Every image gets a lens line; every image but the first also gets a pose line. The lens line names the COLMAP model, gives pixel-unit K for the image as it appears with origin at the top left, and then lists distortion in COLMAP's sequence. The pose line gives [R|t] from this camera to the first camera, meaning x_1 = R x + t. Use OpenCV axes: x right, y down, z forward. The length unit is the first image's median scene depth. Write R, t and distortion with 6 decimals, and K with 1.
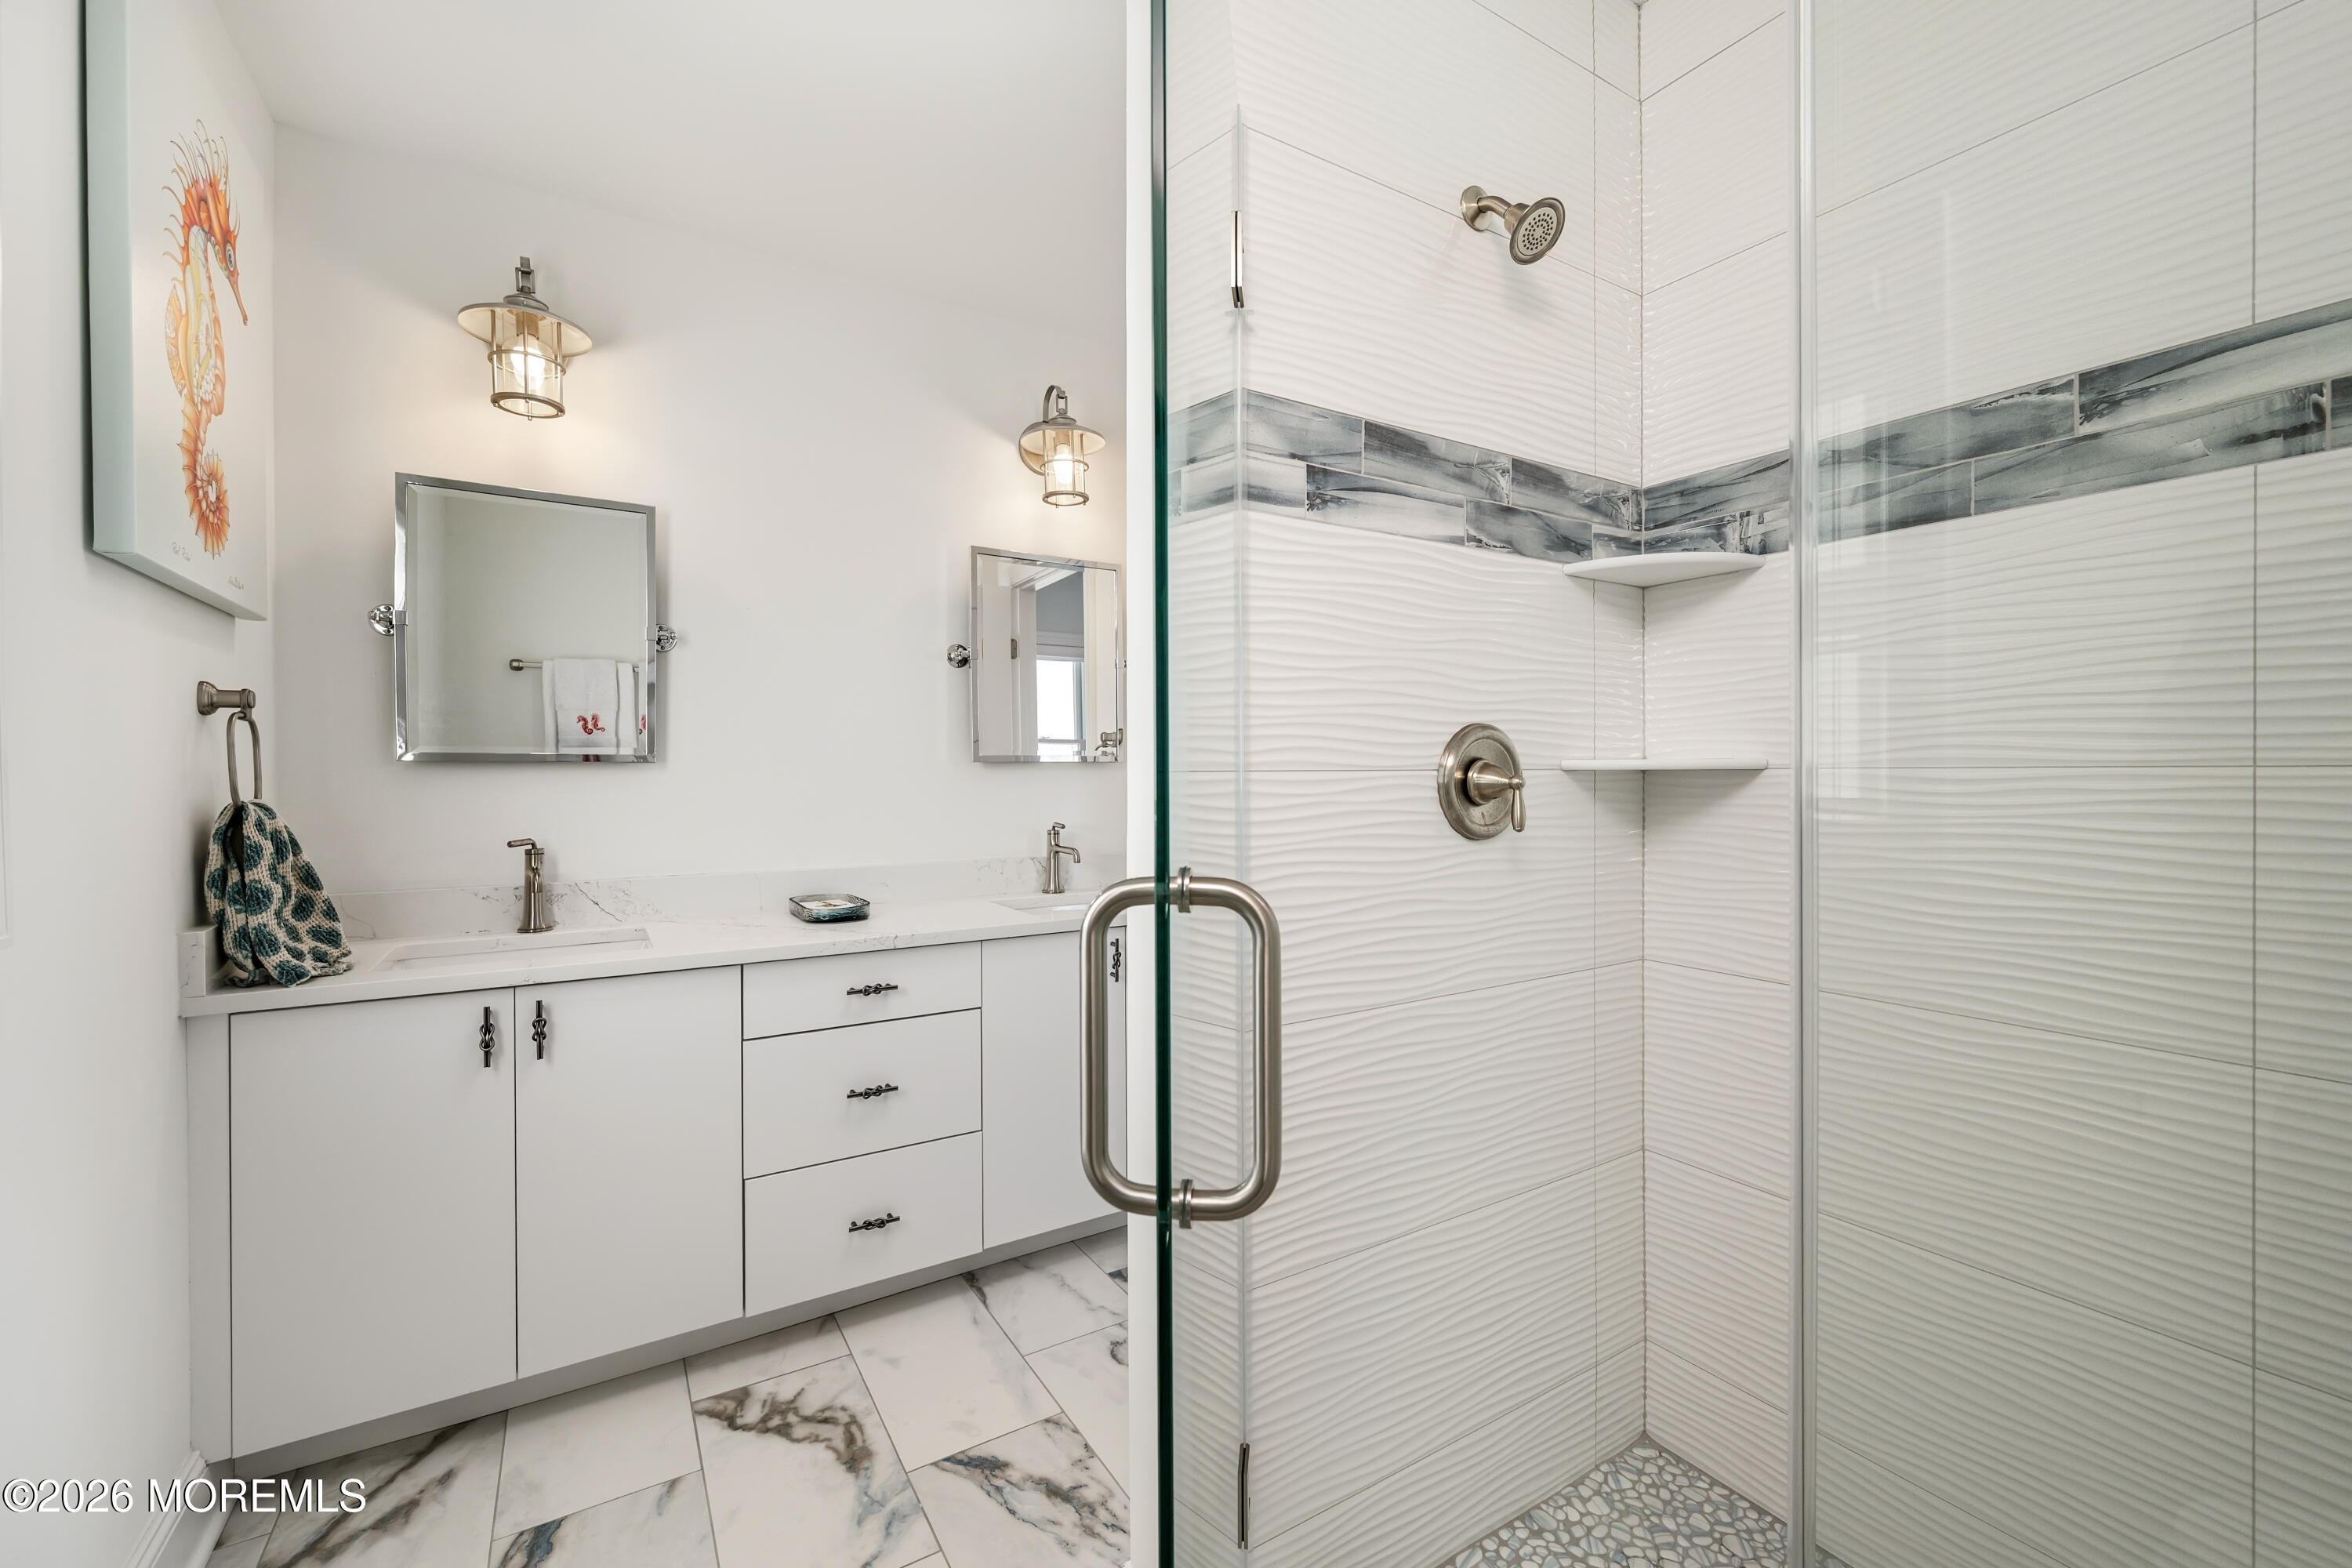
lens RADIAL K [[963.4, 0, 1176.0], [0, 963.4, 784.0], [0, 0, 1]] dist [-0.000203, -0.000040]
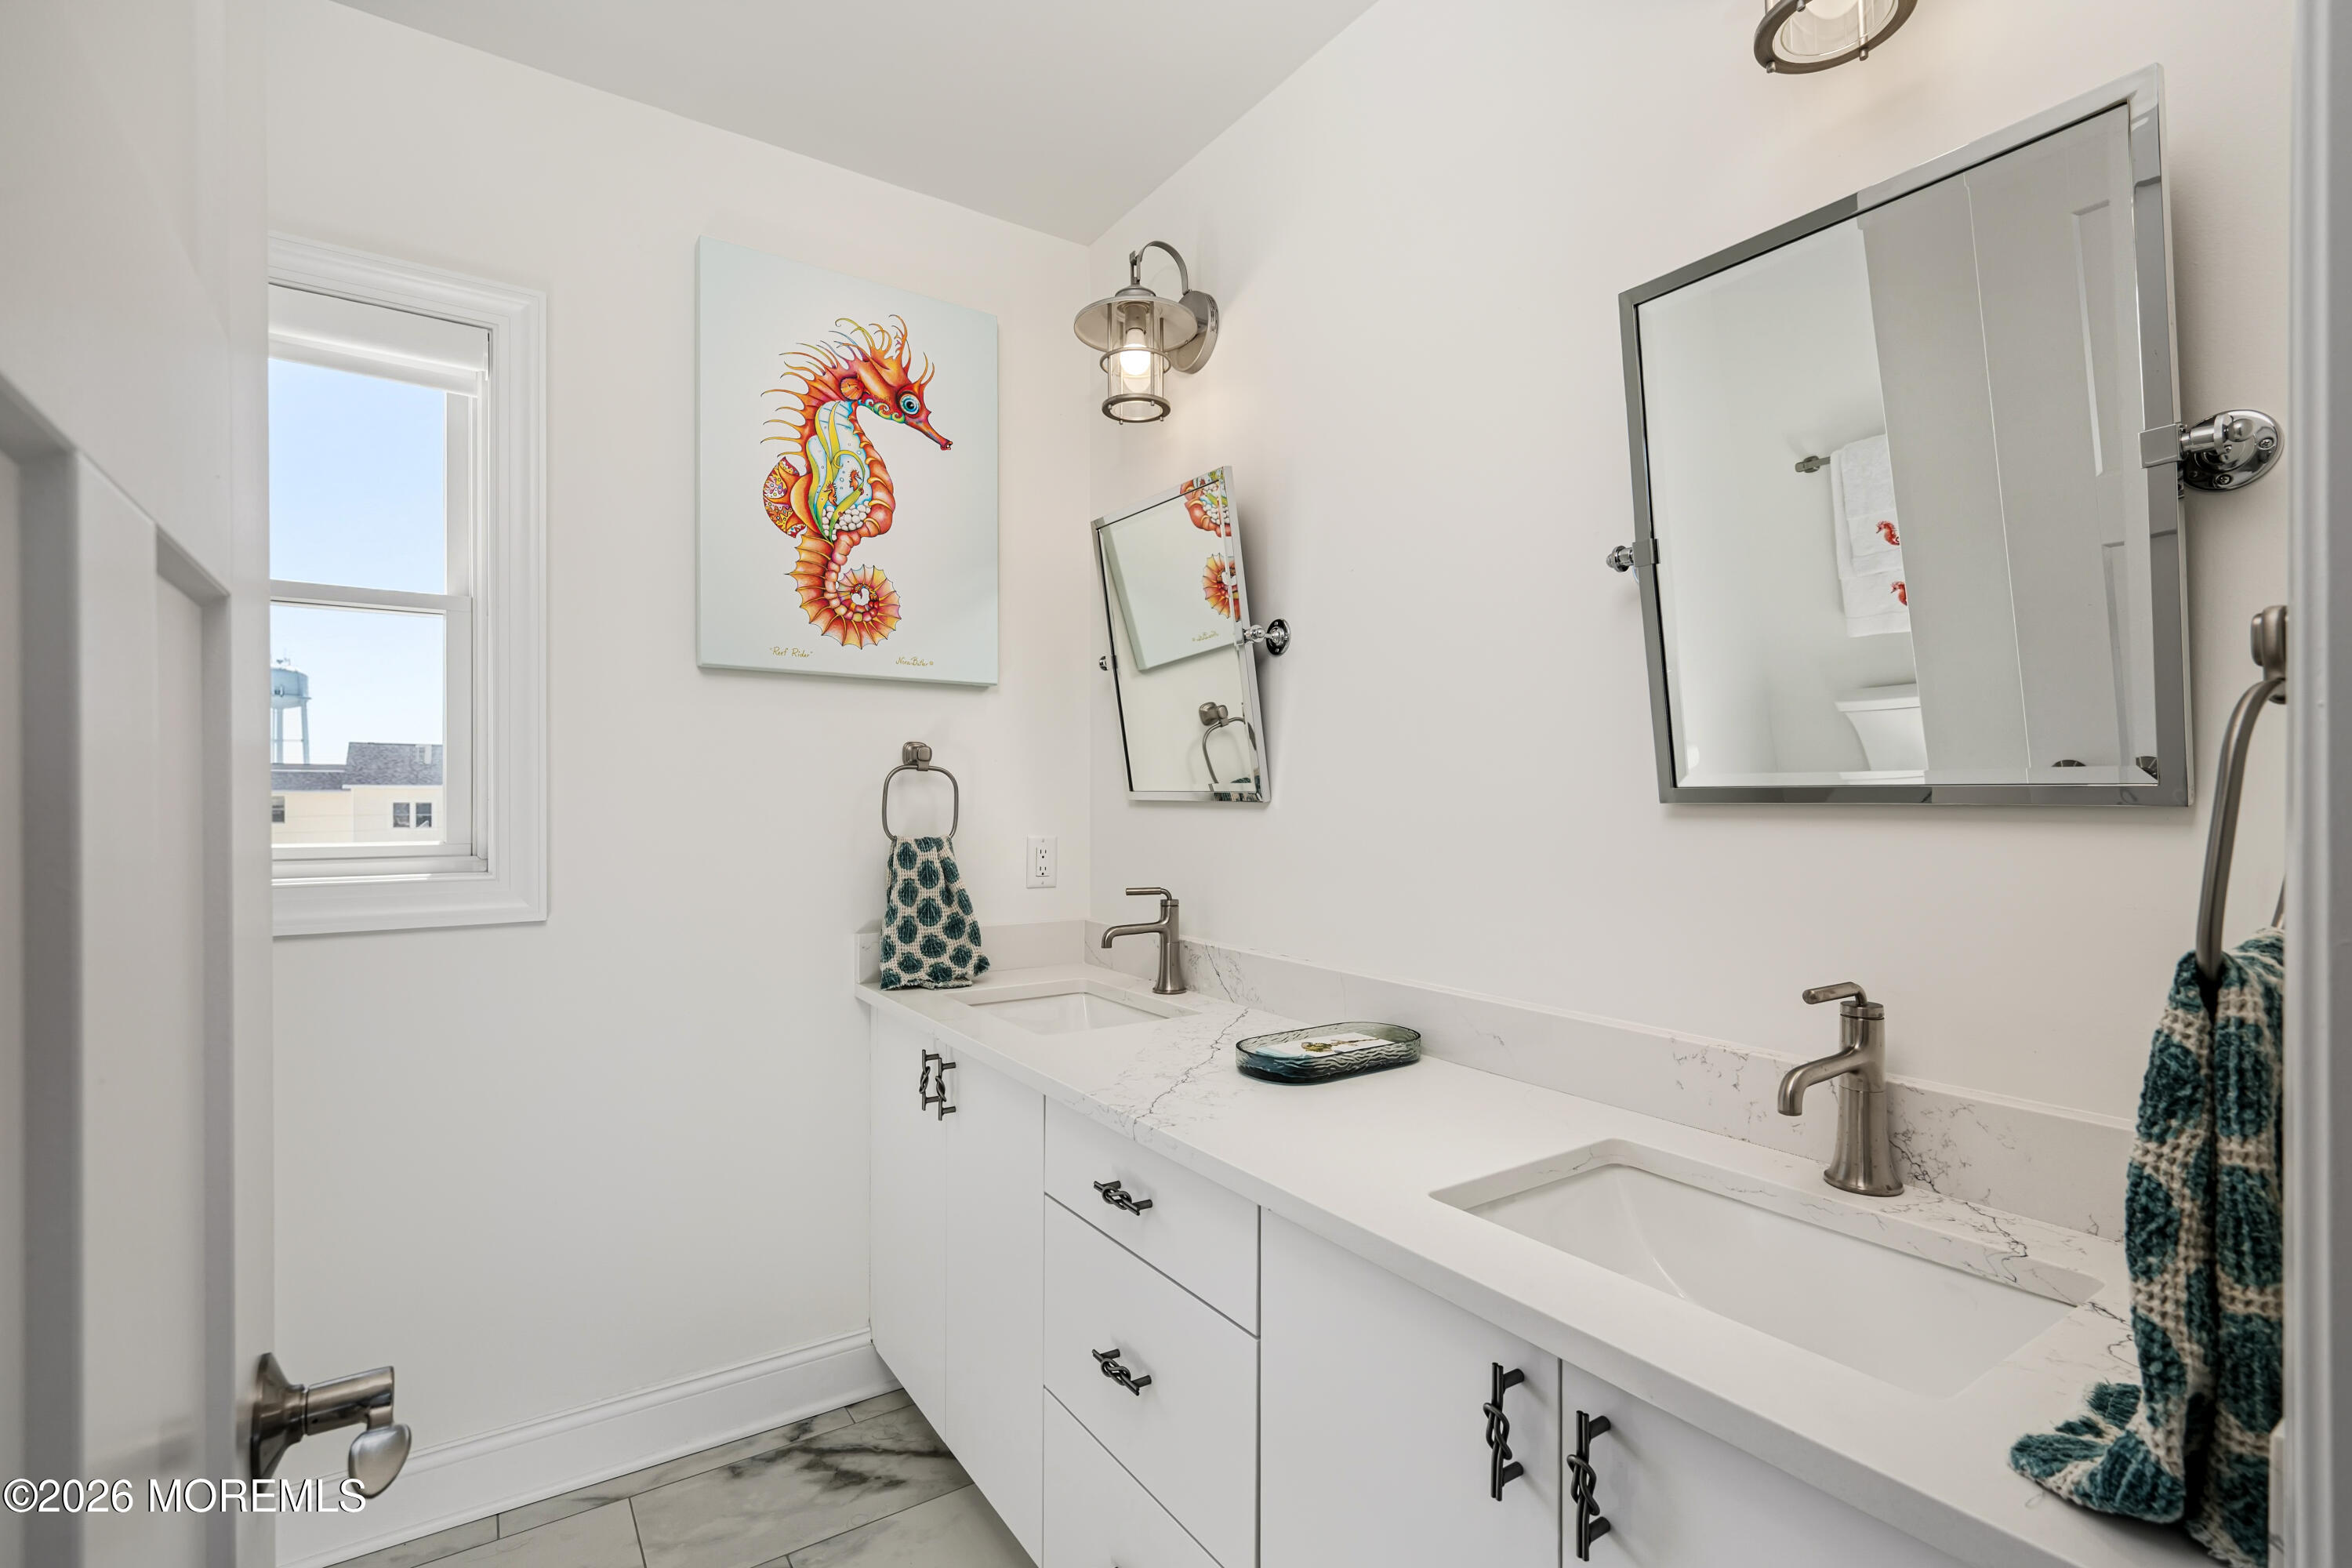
lens RADIAL K [[1029.4, 0, 1172.2], [0, 1029.4, 799.7], [0, 0, 1]] dist [-0.008659, -0.000012]
pose [[0.040020, 0.009379, -0.999155, 0.399871], [-0.010778, 0.999902, 0.008954, -0.046859], [0.999141, 0.010411, 0.040118, 1.350858]]
